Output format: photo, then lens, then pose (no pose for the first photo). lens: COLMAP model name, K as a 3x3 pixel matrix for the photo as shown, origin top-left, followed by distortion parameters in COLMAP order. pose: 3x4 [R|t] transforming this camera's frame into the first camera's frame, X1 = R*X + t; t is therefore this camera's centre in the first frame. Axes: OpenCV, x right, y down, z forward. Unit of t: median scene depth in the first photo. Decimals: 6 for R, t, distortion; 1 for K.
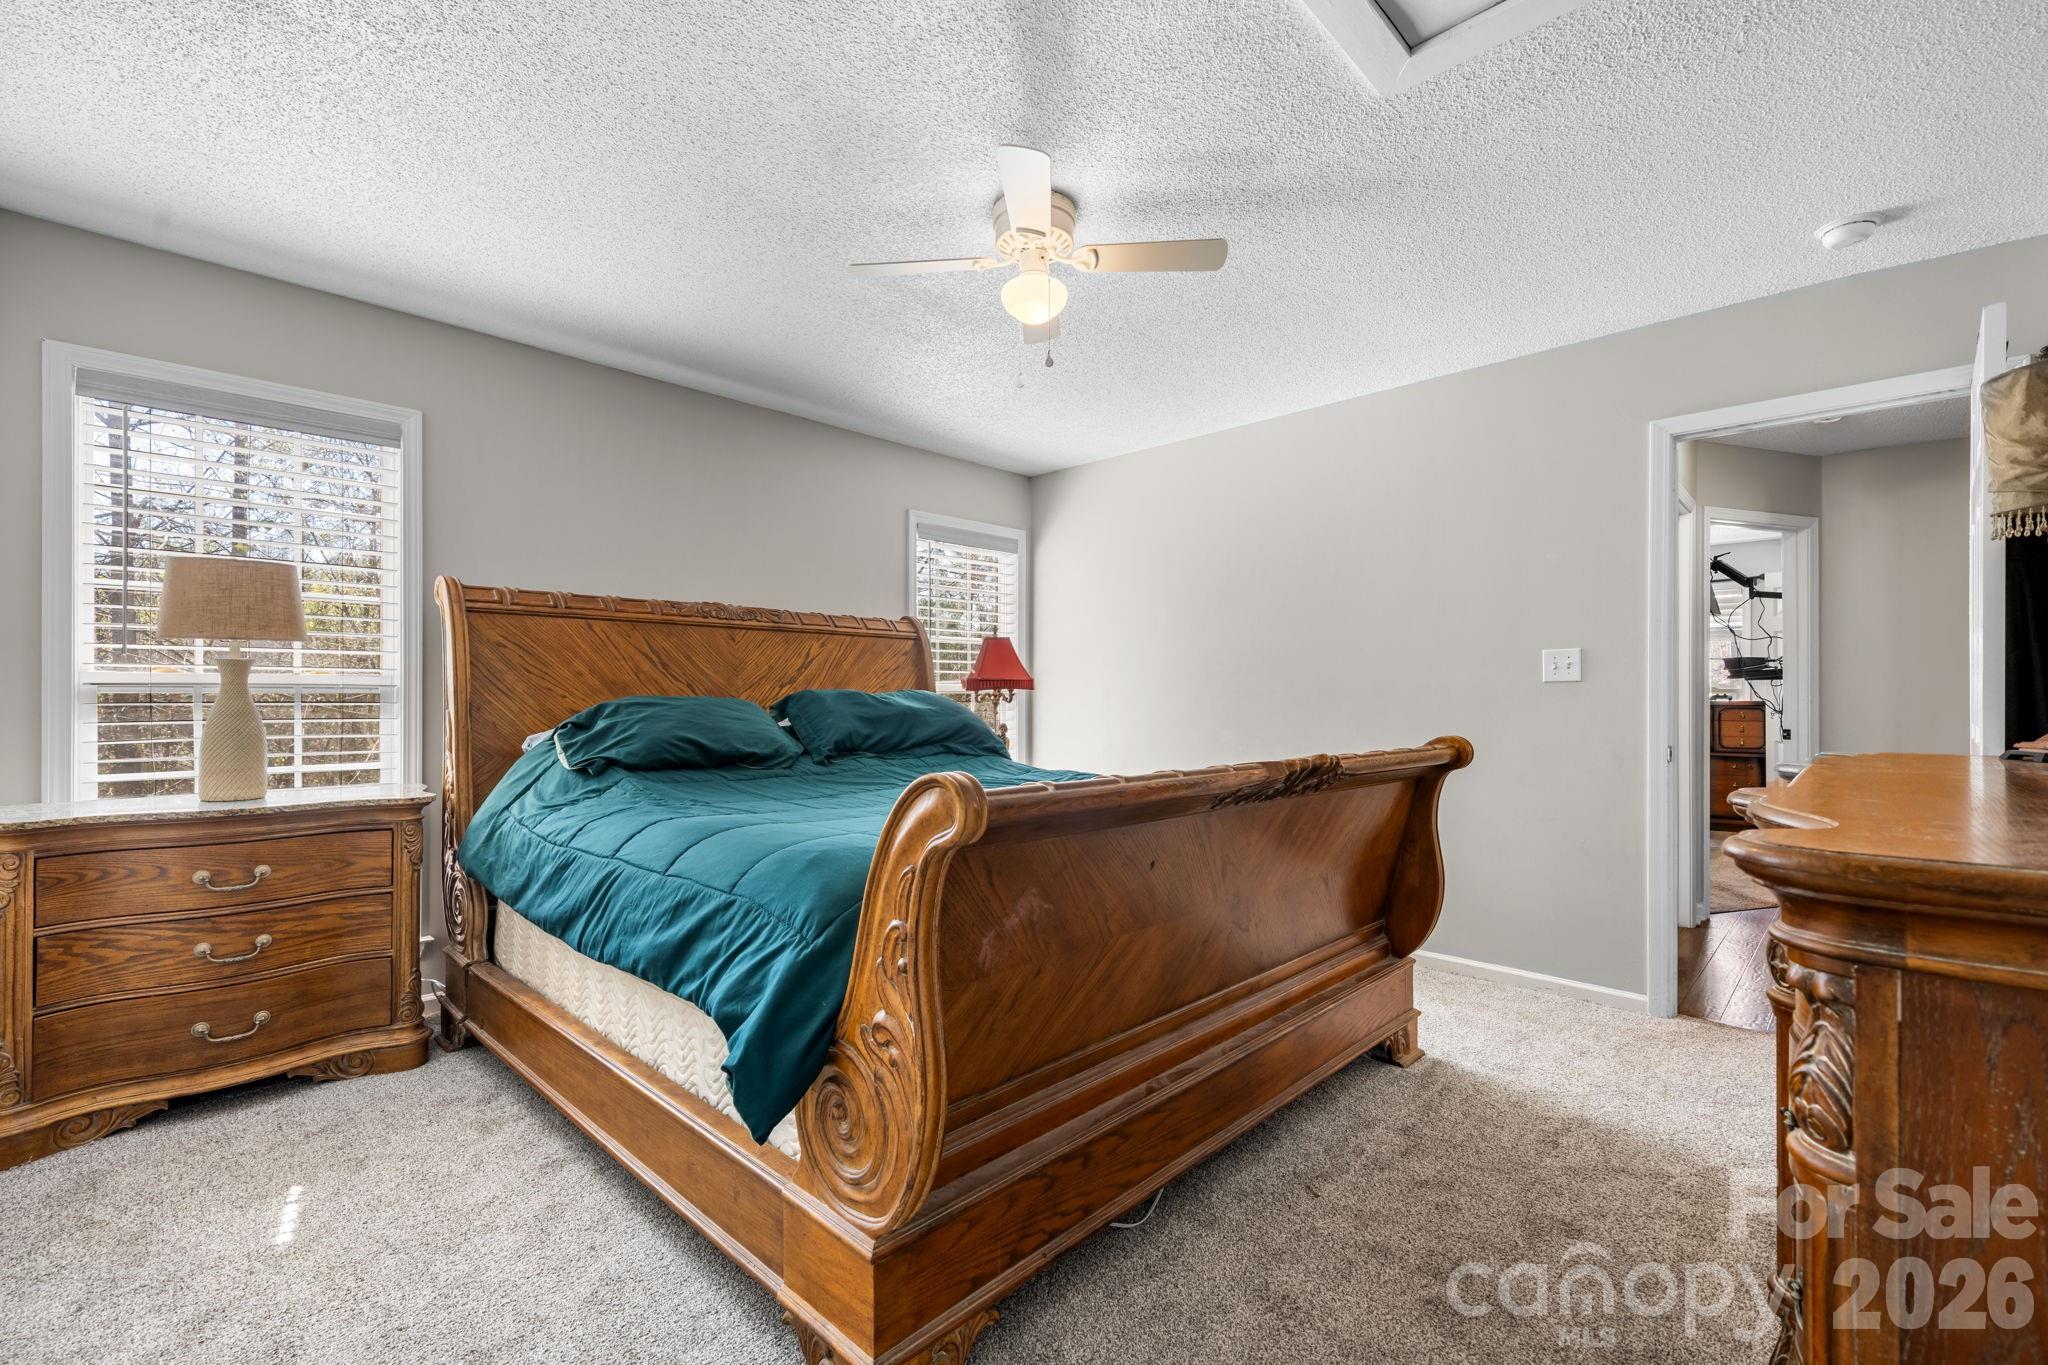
lens RADIAL K [[913.1, 0, 991.6], [0, 913.1, 701.8], [0, 0, 1]] dist [-0.001050, -0.000118]
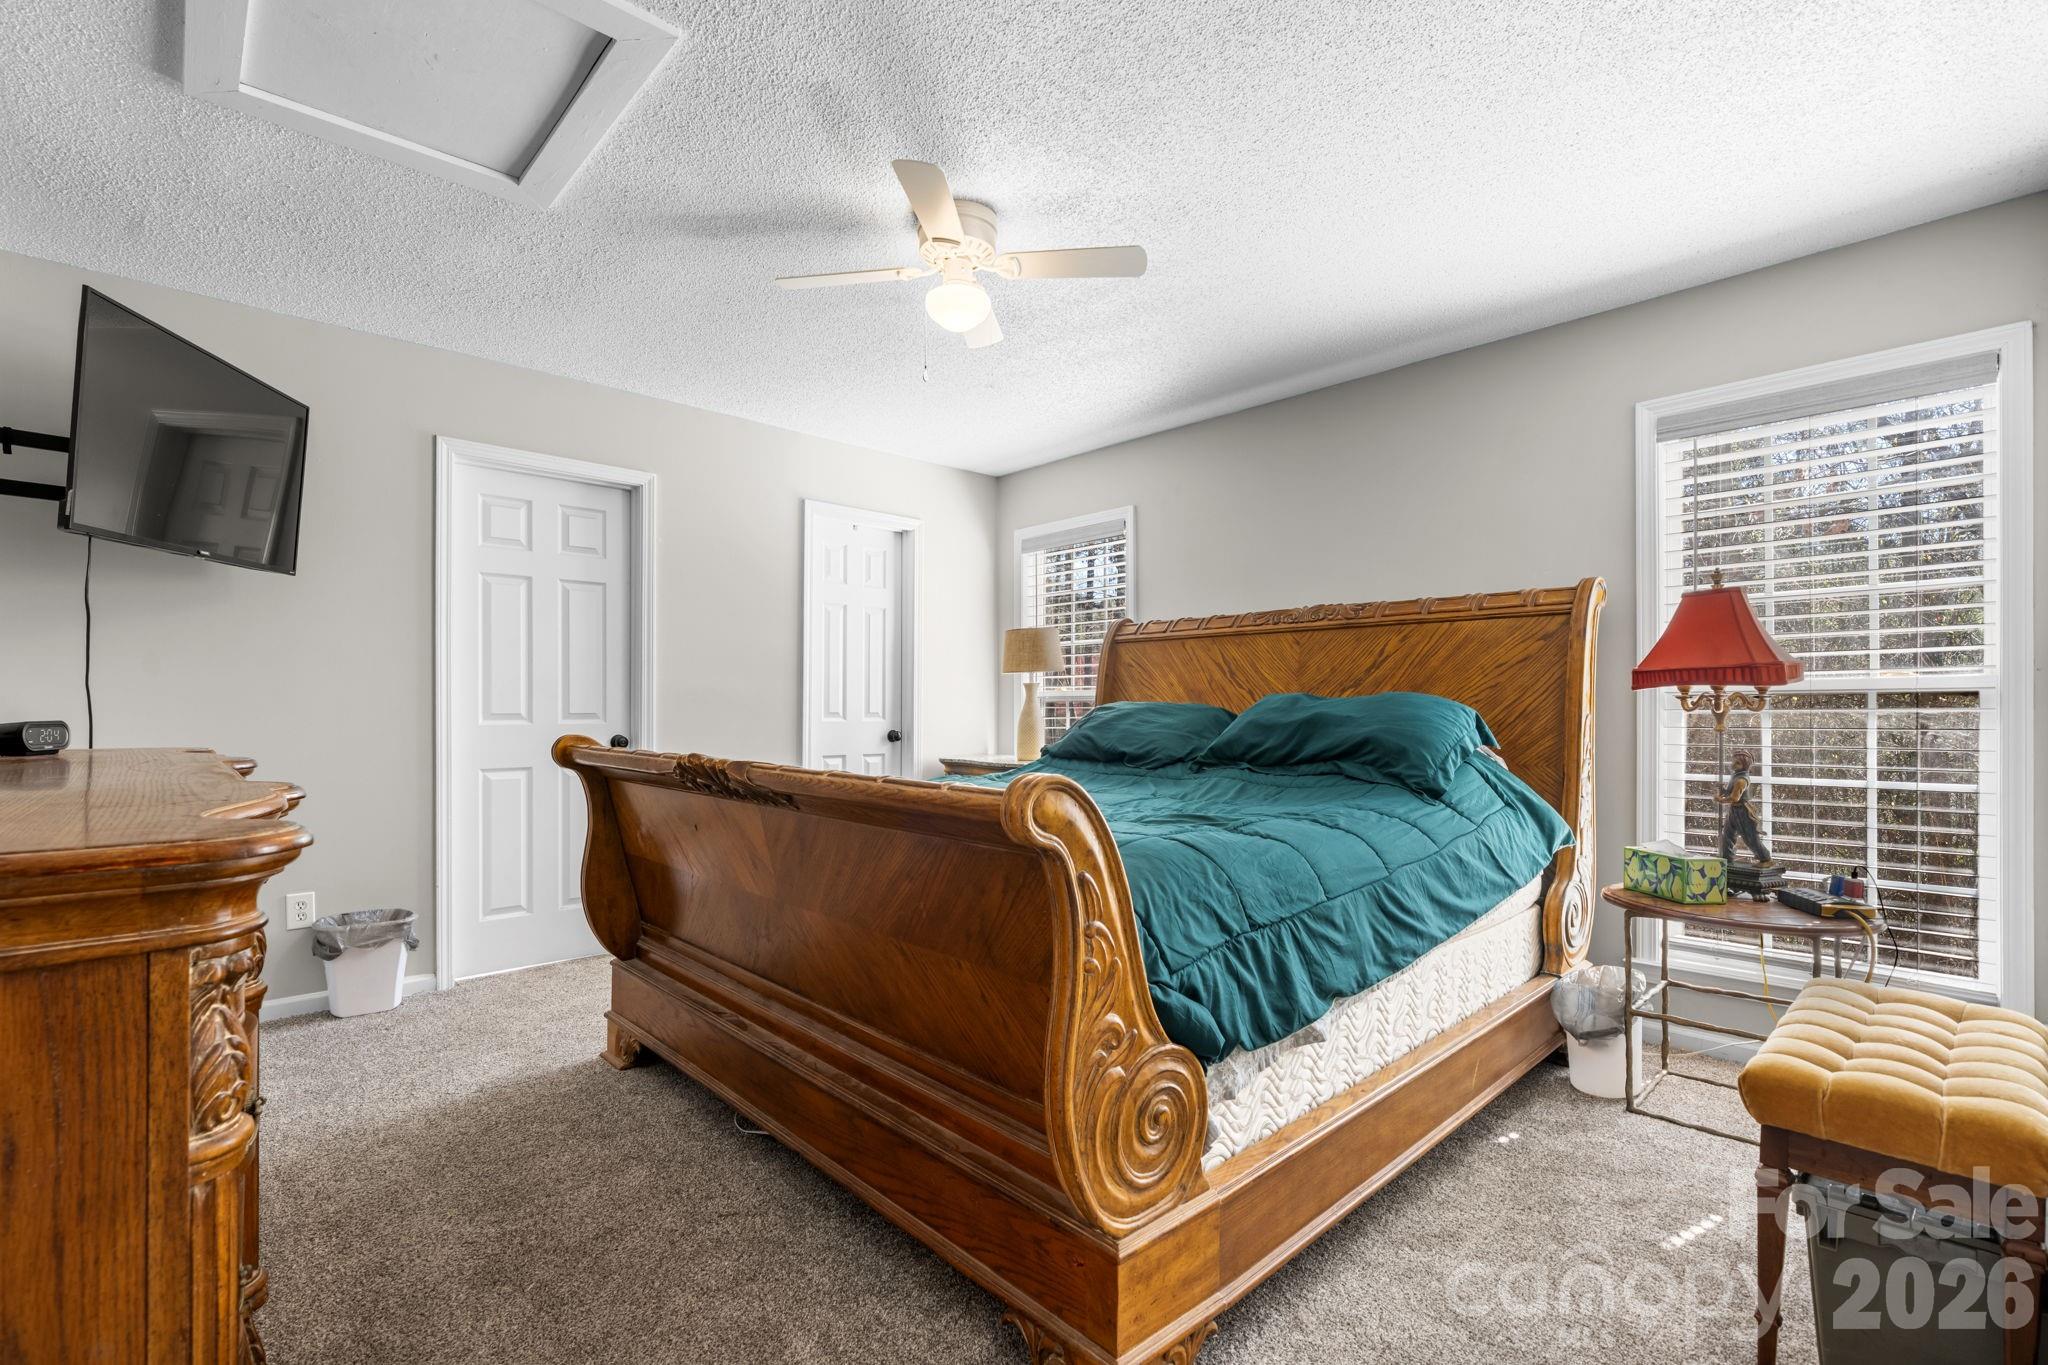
lens RADIAL K [[913.1, 0, 991.6], [0, 913.1, 701.8], [0, 0, 1]] dist [-0.001050, -0.000118]
pose [[-0.040633, -0.003804, -0.999167, 0.713942], [0.000083, 0.999993, -0.003810, -0.002209], [0.999174, -0.000237, -0.040632, 0.728043]]
